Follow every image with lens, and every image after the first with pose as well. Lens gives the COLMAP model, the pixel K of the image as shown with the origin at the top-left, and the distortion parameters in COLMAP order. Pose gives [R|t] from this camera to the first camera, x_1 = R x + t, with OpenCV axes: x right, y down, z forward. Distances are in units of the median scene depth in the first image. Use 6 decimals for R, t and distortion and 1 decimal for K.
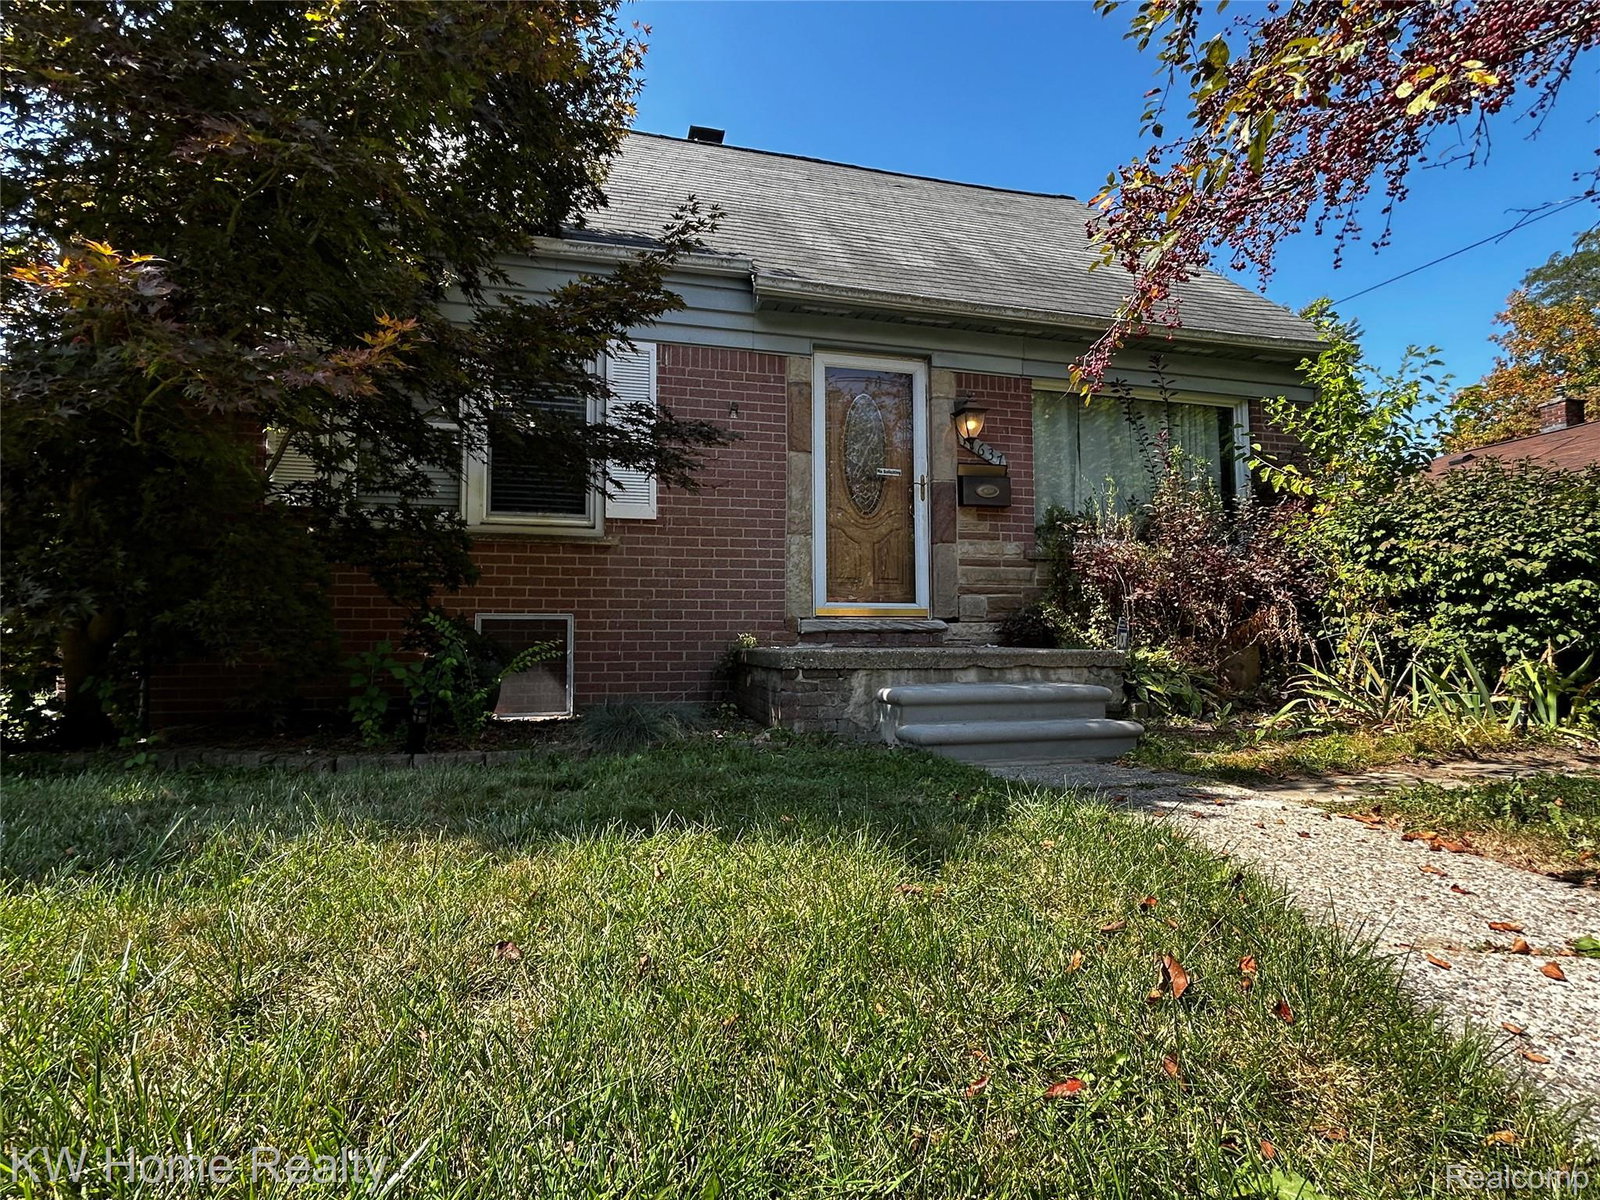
lens RADIAL K [[781.4, 0, 799.3], [0, 781.4, 601.8], [0, 0, 1]] dist [0.000988, -0.000116]
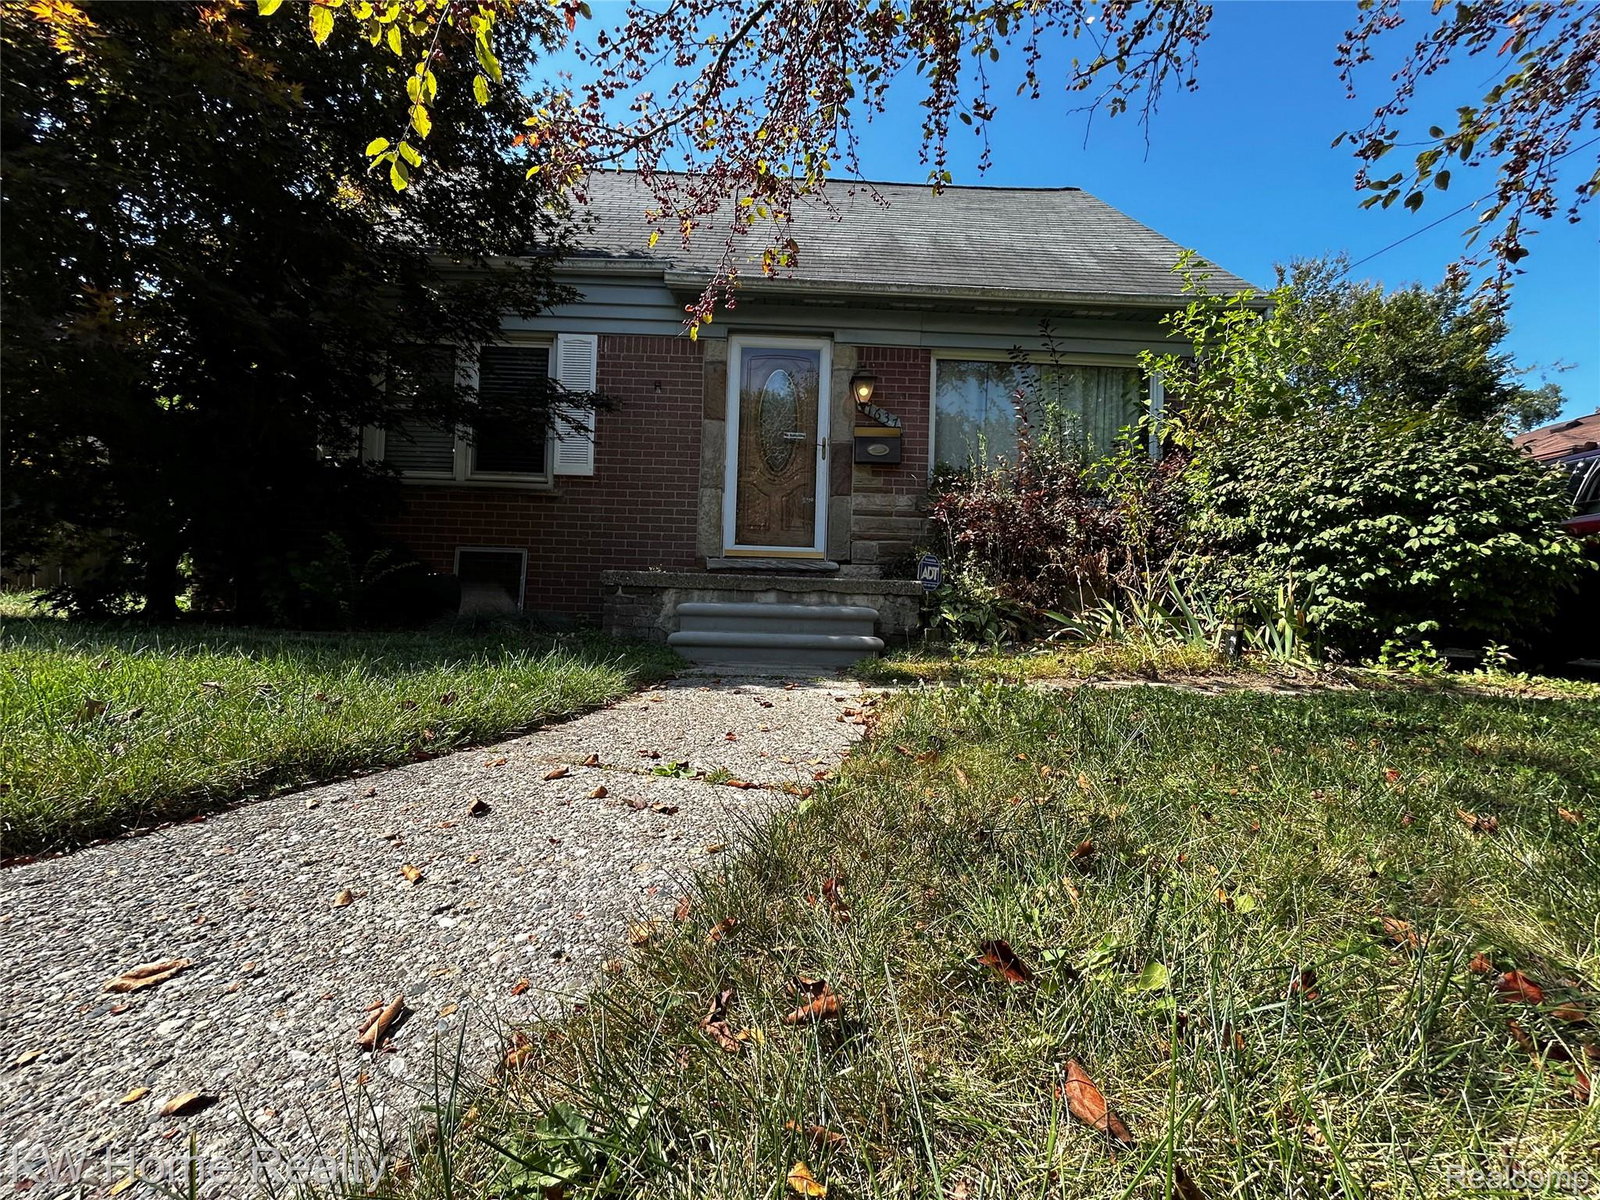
lens RADIAL K [[647.4, 0, 799.9], [0, 647.4, 598.1], [0, 0, 1]] dist [0.001377, 0.000285]
pose [[0.973846, 0.028095, -0.225463, 0.384015], [-0.020545, 0.999149, 0.035760, 0.047854], [0.226276, -0.030193, 0.973595, 0.050452]]
